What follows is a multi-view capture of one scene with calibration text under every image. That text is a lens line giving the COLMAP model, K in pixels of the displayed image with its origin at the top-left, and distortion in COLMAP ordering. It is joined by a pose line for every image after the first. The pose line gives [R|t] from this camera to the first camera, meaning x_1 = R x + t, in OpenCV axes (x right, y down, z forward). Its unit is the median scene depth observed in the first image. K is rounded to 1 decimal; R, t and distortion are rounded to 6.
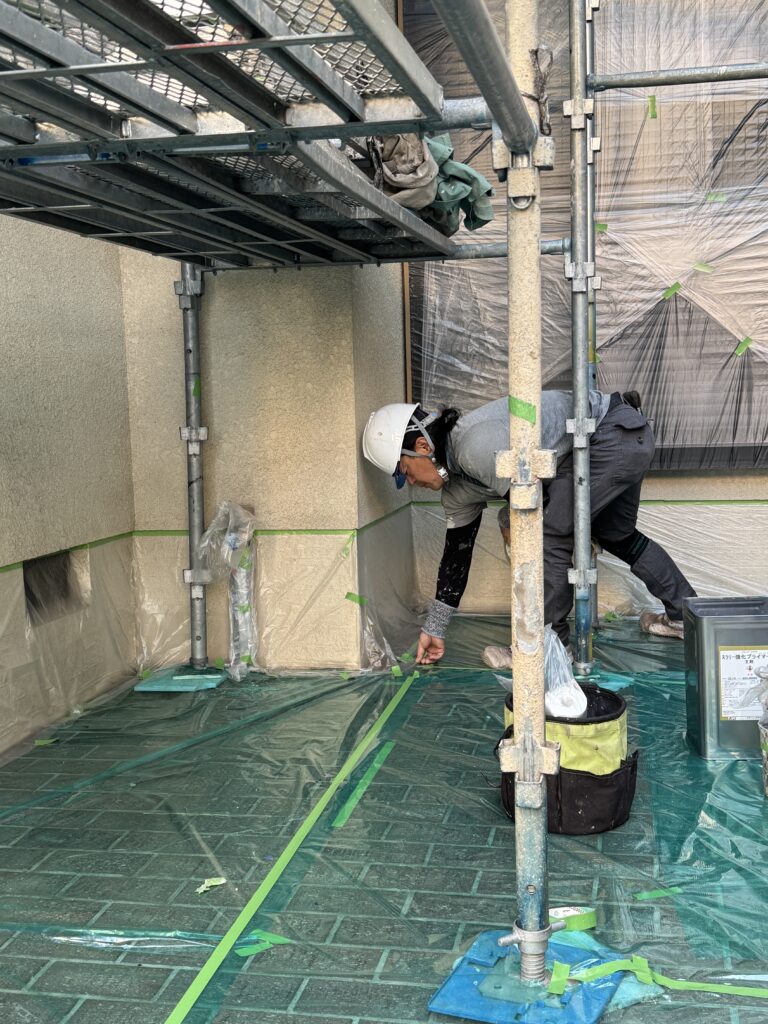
lens RADIAL K [[1225.7, 0, 412.8], [0, 1225.7, 498.4], [0, 0, 1]] dist [0.094688, 0.000000]
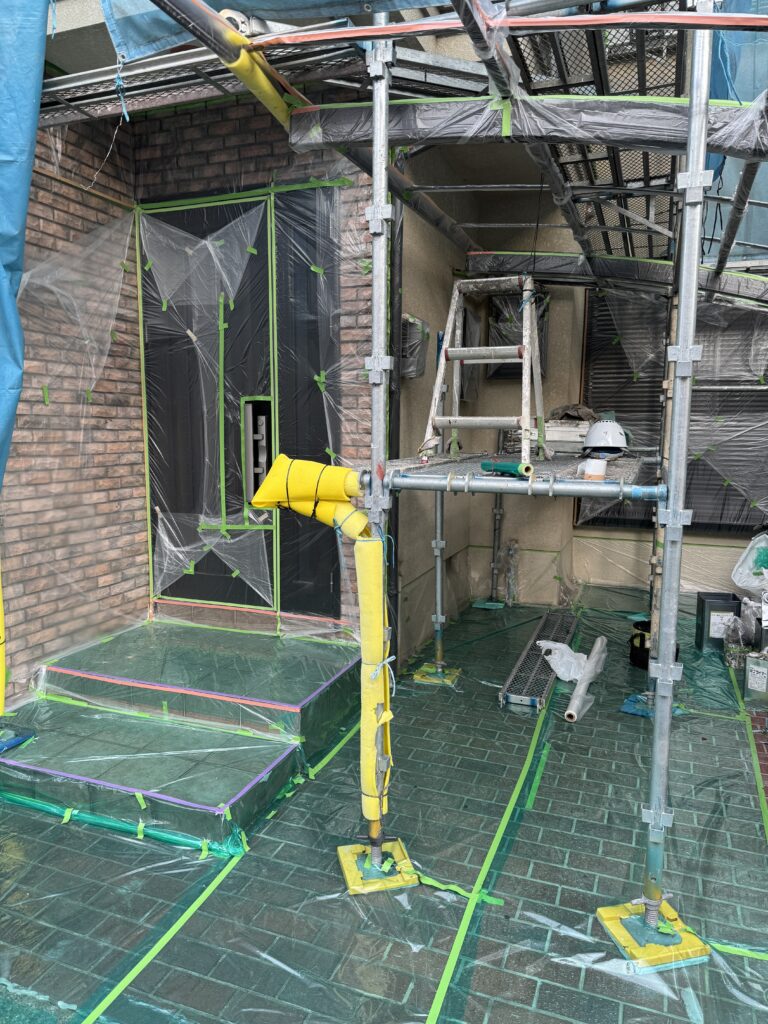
lens RADIAL K [[709.6, 0, 377.0], [0, 709.6, 510.7], [0, 0, 1]] dist [-0.014342, 0.001673]
pose [[0.980380, 0.058095, -0.188361, -0.188229], [-0.053427, 0.998128, 0.029771, -0.104809], [0.189737, -0.019123, 0.981649, -0.652353]]
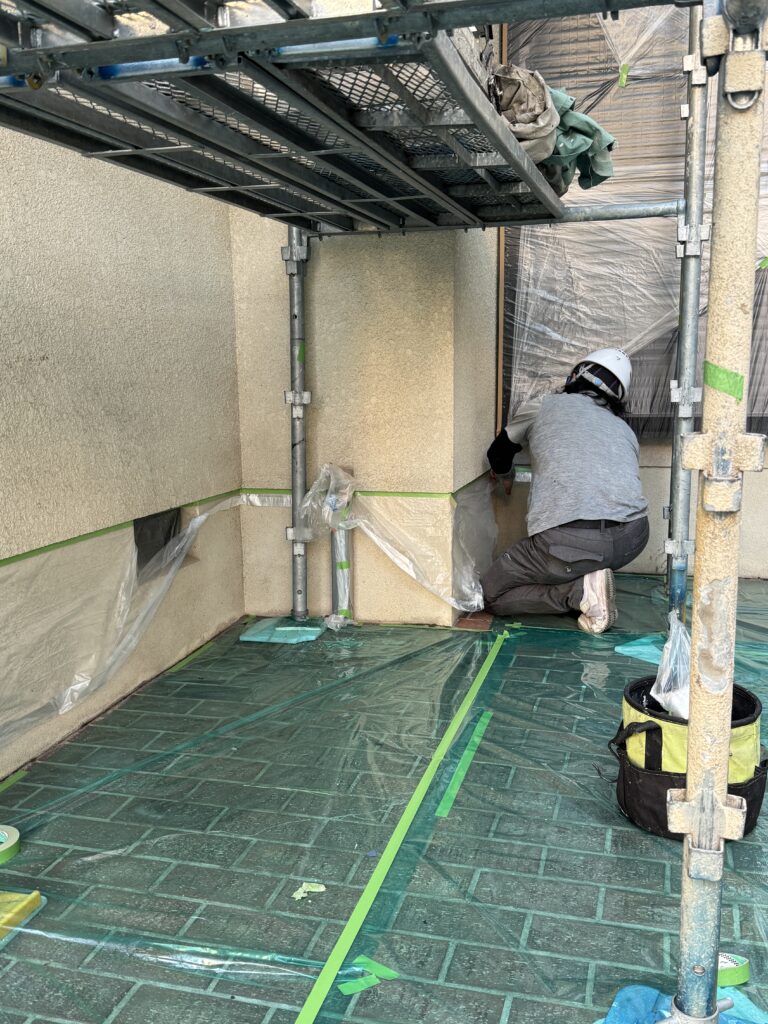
lens RADIAL K [[1014.7, 0, 383.3], [0, 1014.7, 512.6], [0, 0, 1]] dist [0.079086, 0.000000]
pose [[0.995695, 0.026350, -0.088869, -0.034940], [-0.020694, 0.997737, 0.063976, -0.015021], [0.090354, -0.061861, 0.993987, 0.188739]]
